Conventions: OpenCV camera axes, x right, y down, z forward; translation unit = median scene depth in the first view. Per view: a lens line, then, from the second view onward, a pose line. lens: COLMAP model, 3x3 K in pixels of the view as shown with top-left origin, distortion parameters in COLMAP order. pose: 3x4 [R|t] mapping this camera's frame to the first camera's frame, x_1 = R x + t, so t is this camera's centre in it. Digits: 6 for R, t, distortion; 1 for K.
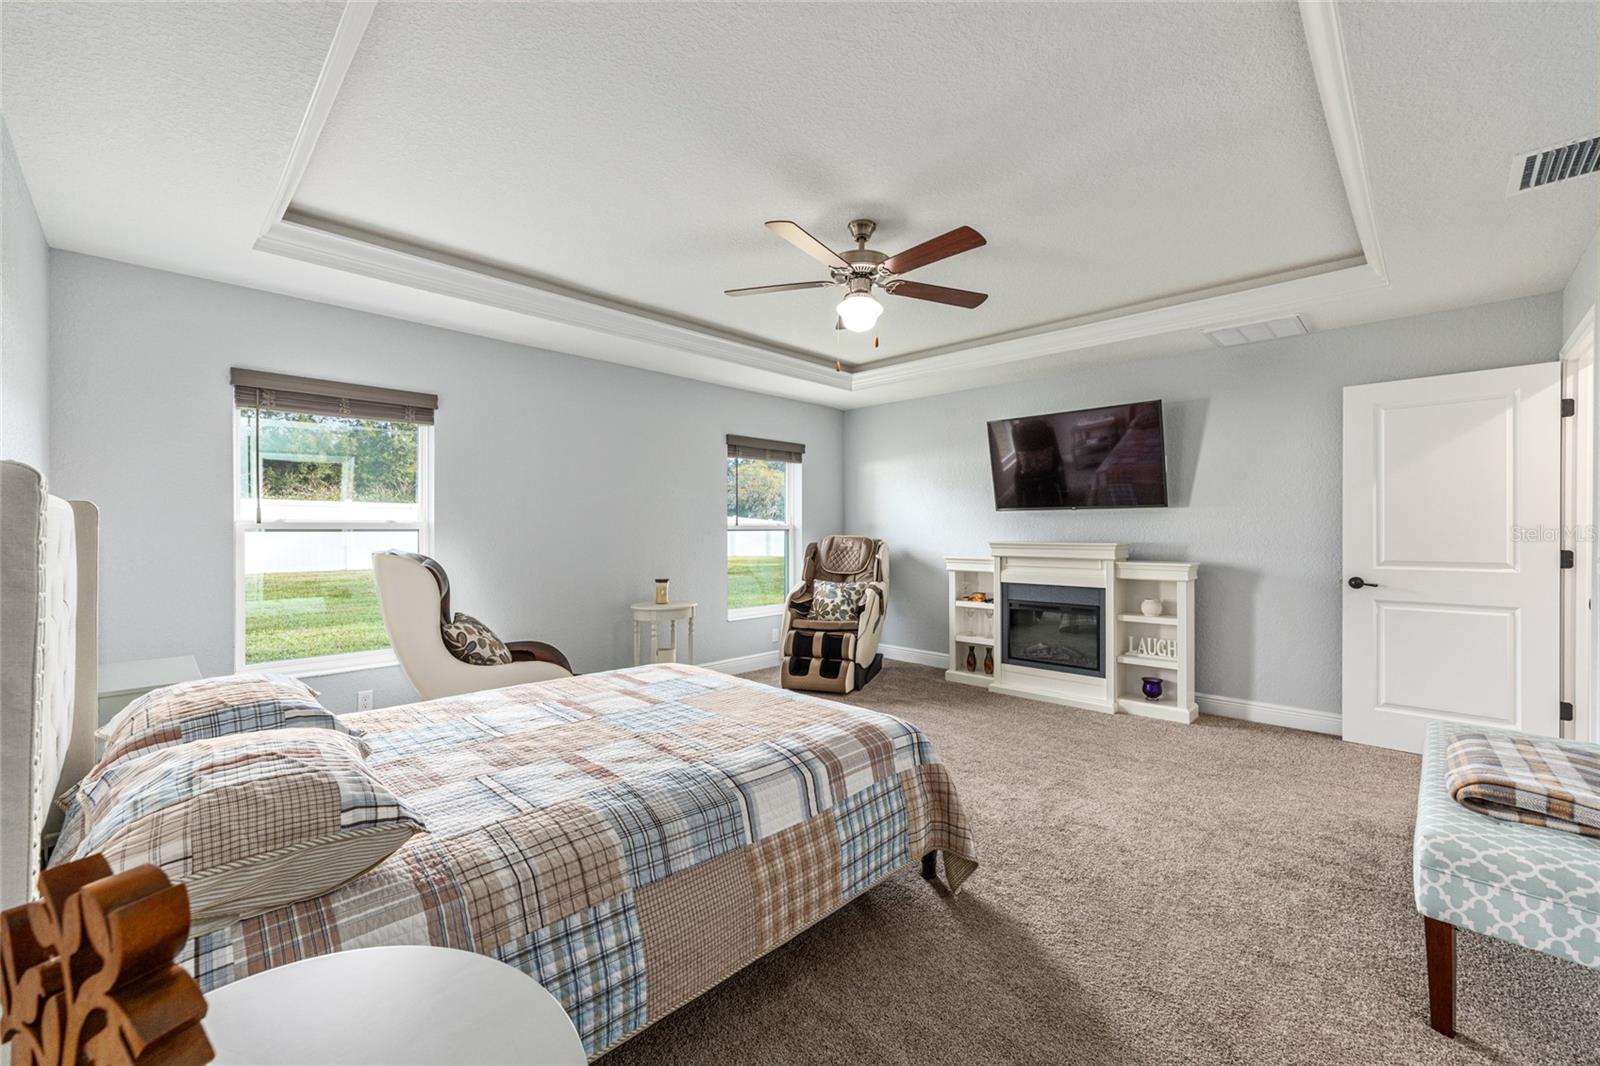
lens RADIAL K [[633.6, 0, 800.0], [0, 633.6, 533.0], [0, 0, 1]] dist [0.008093, -0.000067]
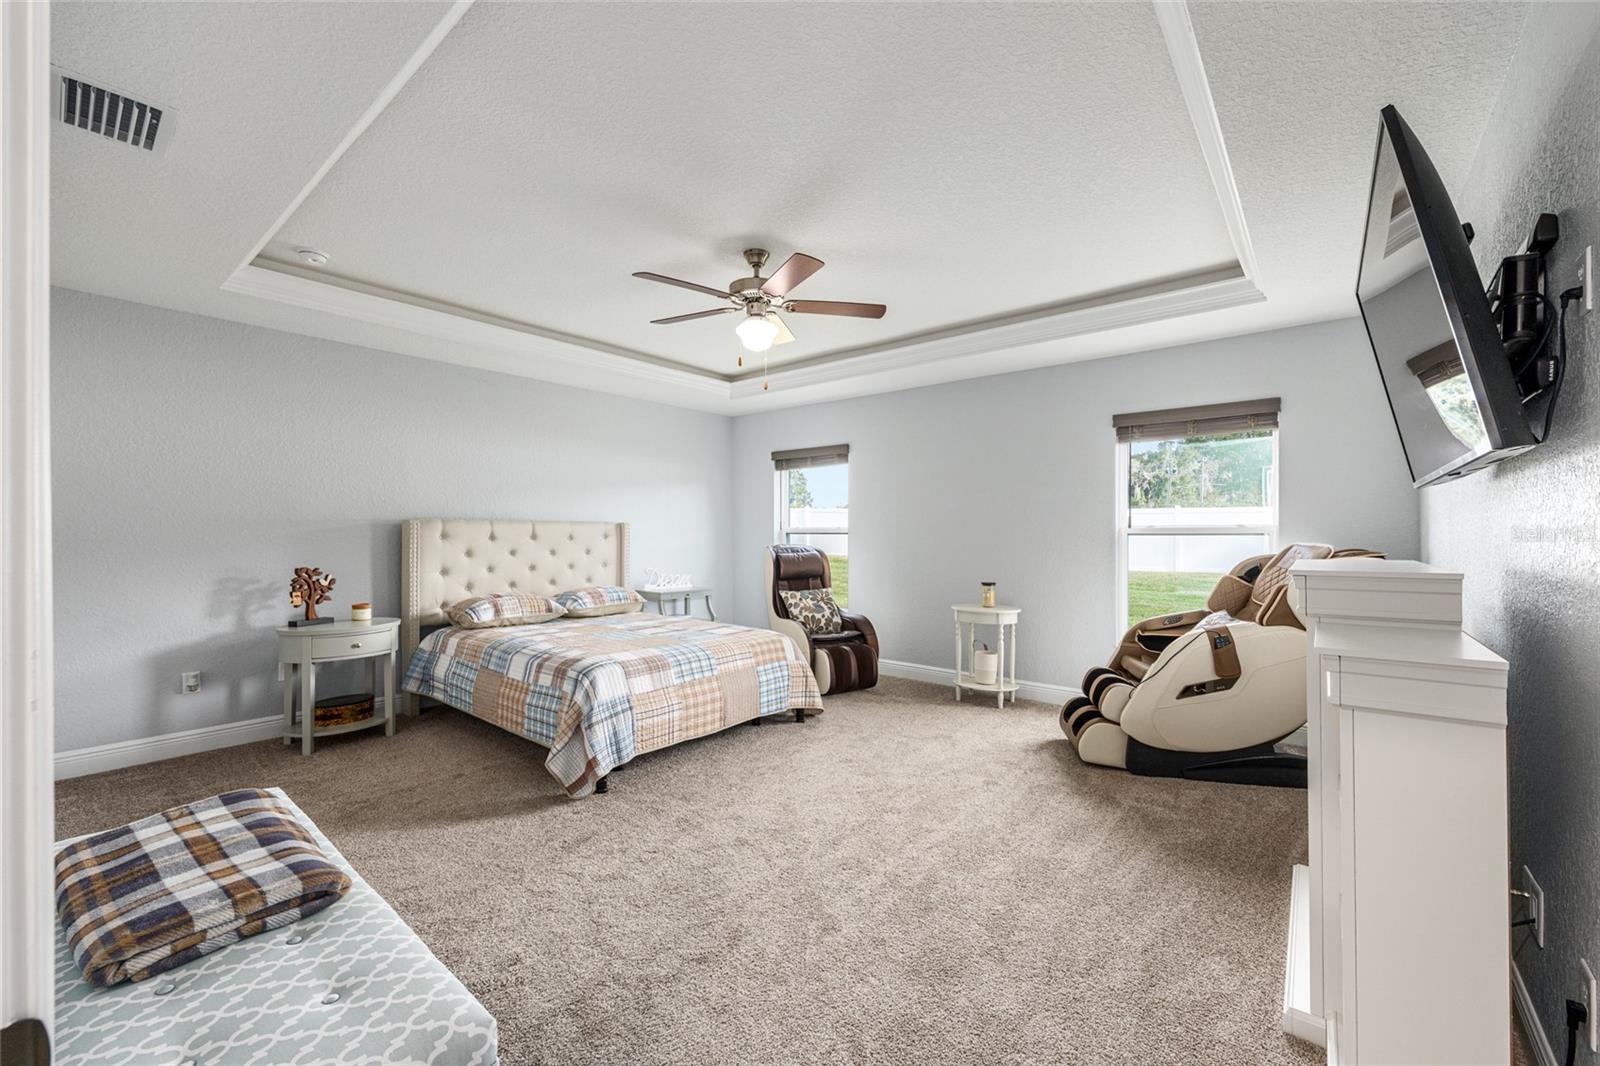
lens RADIAL K [[633.6, 0, 800.0], [0, 633.6, 533.0], [0, 0, 1]] dist [0.008093, -0.000067]
pose [[0.077277, 0.001654, -0.997008, 1.021227], [-0.010500, 0.999945, 0.000845, -0.005298], [0.996954, 0.010403, 0.077290, 0.853702]]
